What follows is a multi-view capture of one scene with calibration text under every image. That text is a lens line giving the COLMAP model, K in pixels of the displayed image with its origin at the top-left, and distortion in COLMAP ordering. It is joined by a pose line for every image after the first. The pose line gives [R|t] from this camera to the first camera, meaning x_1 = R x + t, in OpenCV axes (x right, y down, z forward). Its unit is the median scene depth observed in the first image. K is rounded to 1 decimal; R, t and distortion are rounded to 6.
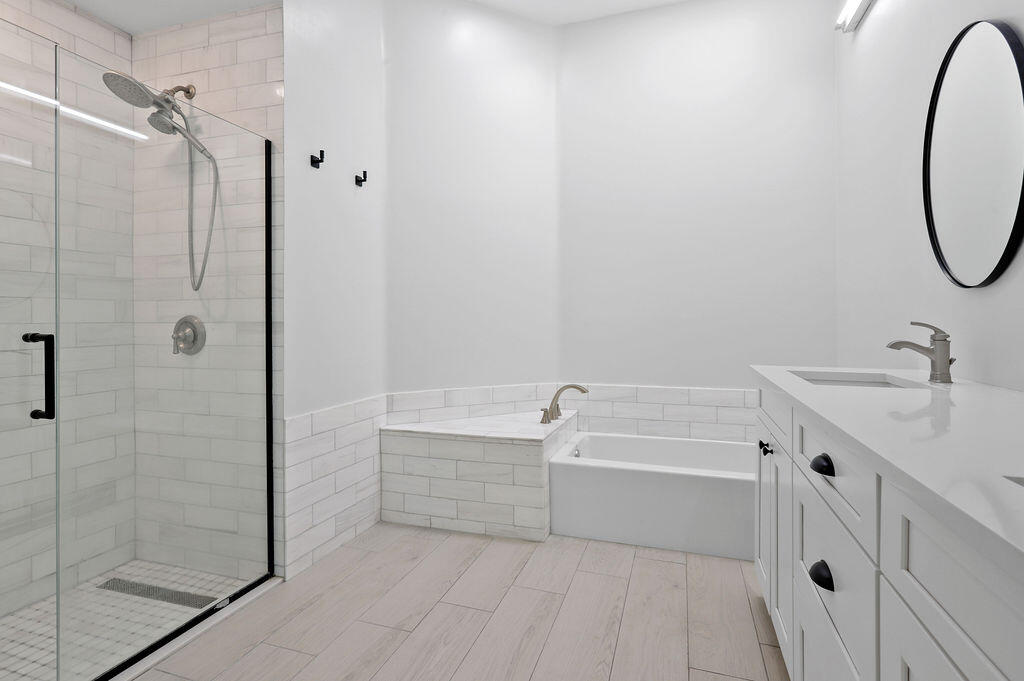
lens RADIAL K [[496.8, 0, 510.1], [0, 496.8, 329.4], [0, 0, 1]] dist [-0.006859, 0.000557]
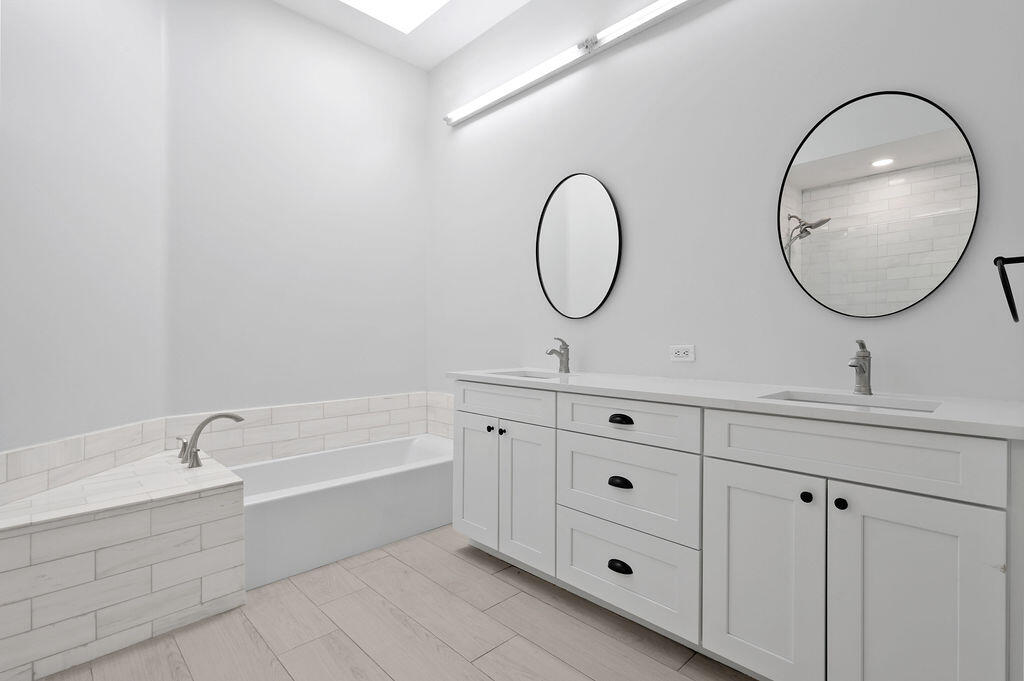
lens RADIAL K [[496.8, 0, 508.6], [0, 496.8, 340.4], [0, 0, 1]] dist [-0.006859, 0.000557]
pose [[0.449999, -0.008849, 0.892985, -0.450369], [0.014661, 0.999889, 0.002520, -0.007336], [-0.892909, 0.011958, 0.450079, 0.220647]]
